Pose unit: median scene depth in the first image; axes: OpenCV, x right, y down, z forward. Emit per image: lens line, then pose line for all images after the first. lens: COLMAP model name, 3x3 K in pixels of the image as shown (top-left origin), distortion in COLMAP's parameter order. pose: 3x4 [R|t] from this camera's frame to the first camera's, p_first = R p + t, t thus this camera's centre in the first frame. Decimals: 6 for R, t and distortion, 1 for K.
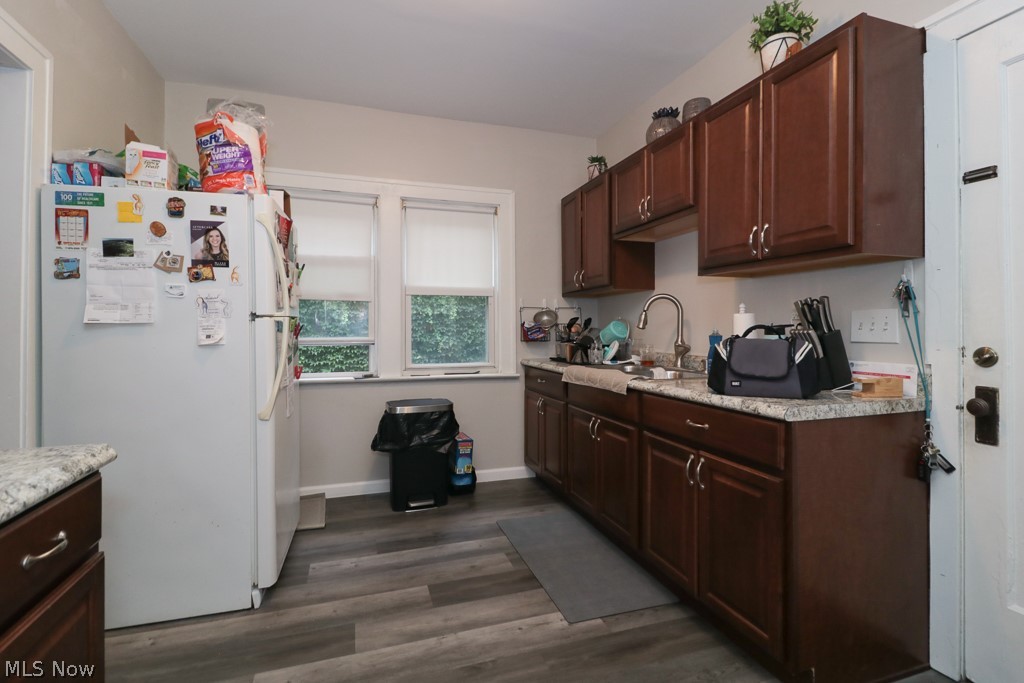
lens RADIAL K [[481.1, 0, 507.4], [0, 481.1, 328.2], [0, 0, 1]] dist [0.001700, -0.000310]
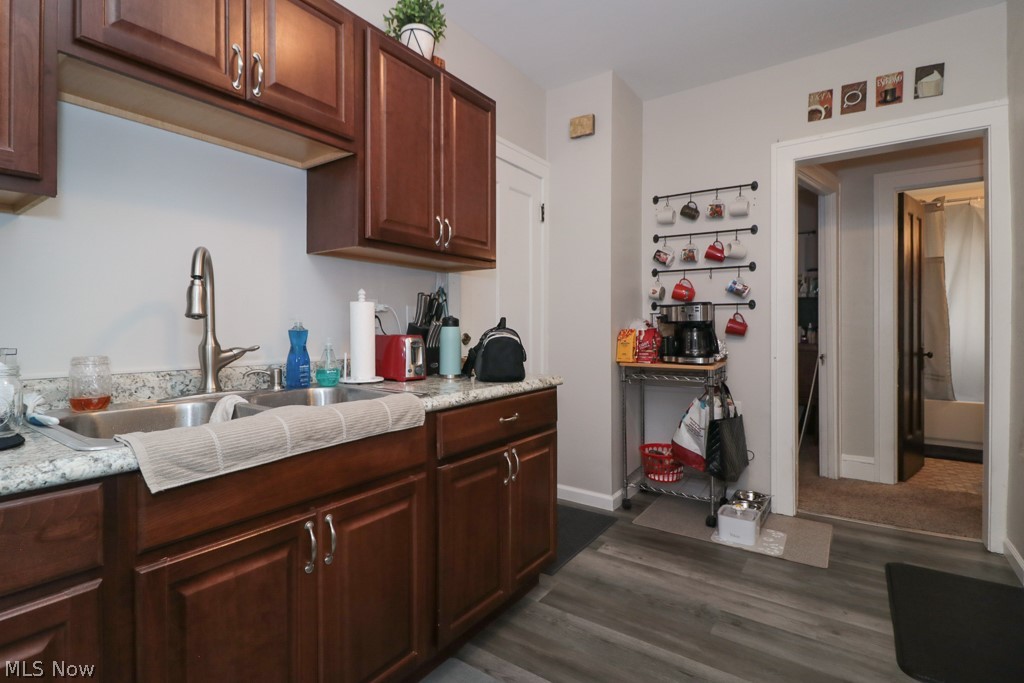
lens RADIAL K [[481.1, 0, 507.4], [0, 481.1, 328.2], [0, 0, 1]] dist [0.001700, -0.000310]
pose [[-0.595360, 0.001627, 0.803458, -0.245997], [0.003407, 0.999994, 0.000499, 0.011363], [-0.803452, 0.003034, -0.595362, 1.006399]]
